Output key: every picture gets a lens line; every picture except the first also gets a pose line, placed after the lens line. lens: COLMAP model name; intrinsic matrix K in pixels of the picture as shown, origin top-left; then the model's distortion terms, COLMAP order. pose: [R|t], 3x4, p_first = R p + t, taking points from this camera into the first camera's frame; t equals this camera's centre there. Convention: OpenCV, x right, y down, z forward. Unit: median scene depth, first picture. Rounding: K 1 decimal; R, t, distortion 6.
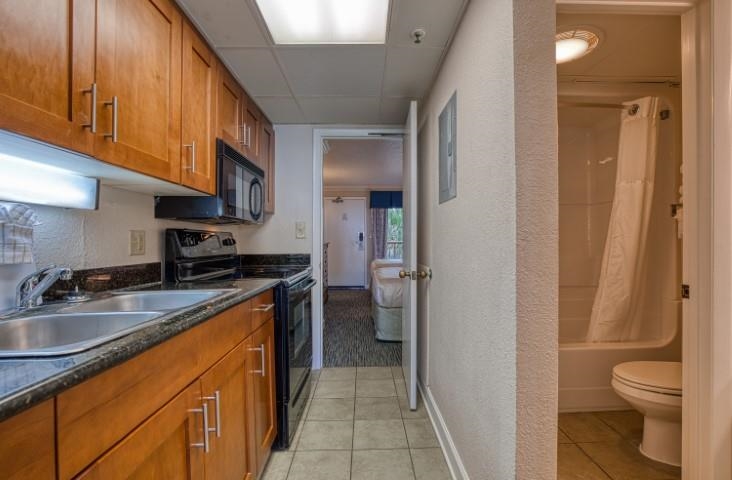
lens RADIAL K [[330.9, 0, 368.4], [0, 330.9, 238.7], [0, 0, 1]] dist [-0.034349, 0.006895]
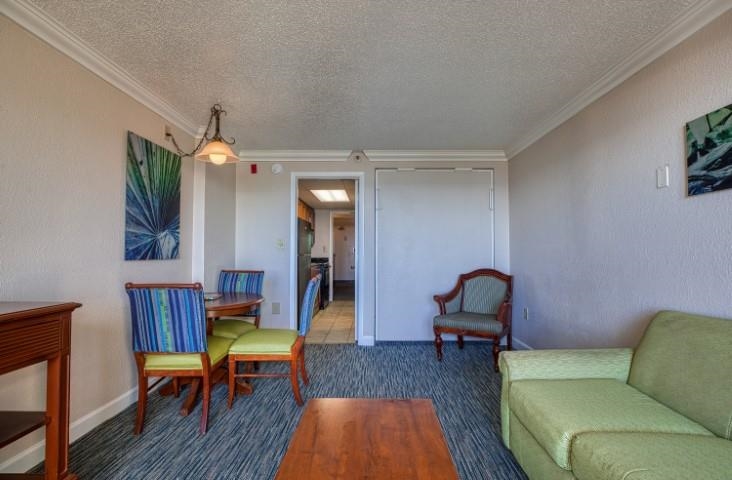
lens RADIAL K [[334.3, 0, 371.3], [0, 334.3, 242.7], [0, 0, 1]] dist [-0.023595, 0.007492]
pose [[0.999827, 0.005259, -0.017820, 0.231491], [-0.005608, 0.999792, -0.019591, -0.025487], [0.017714, 0.019687, 0.999649, -1.790369]]
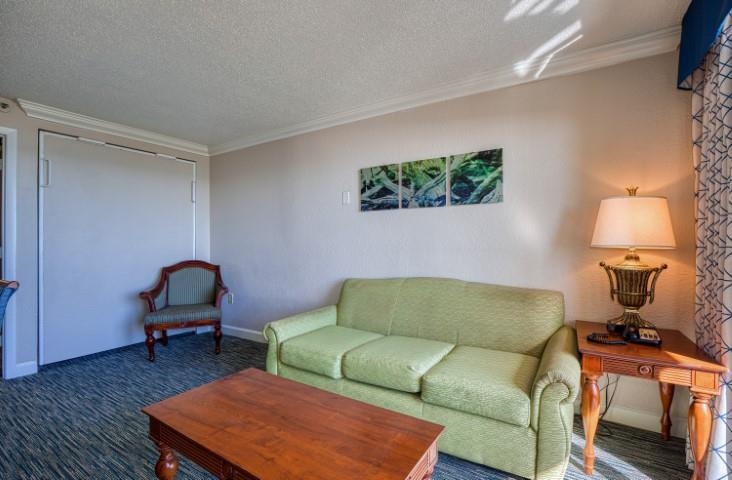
lens RADIAL K [[334.3, 0, 371.3], [0, 334.3, 242.7], [0, 0, 1]] dist [-0.023595, 0.007492]
pose [[0.544432, 0.003211, 0.838799, -0.099447], [-0.006367, 0.999980, 0.000305, -0.026633], [-0.838781, -0.005507, 0.544441, -1.787182]]
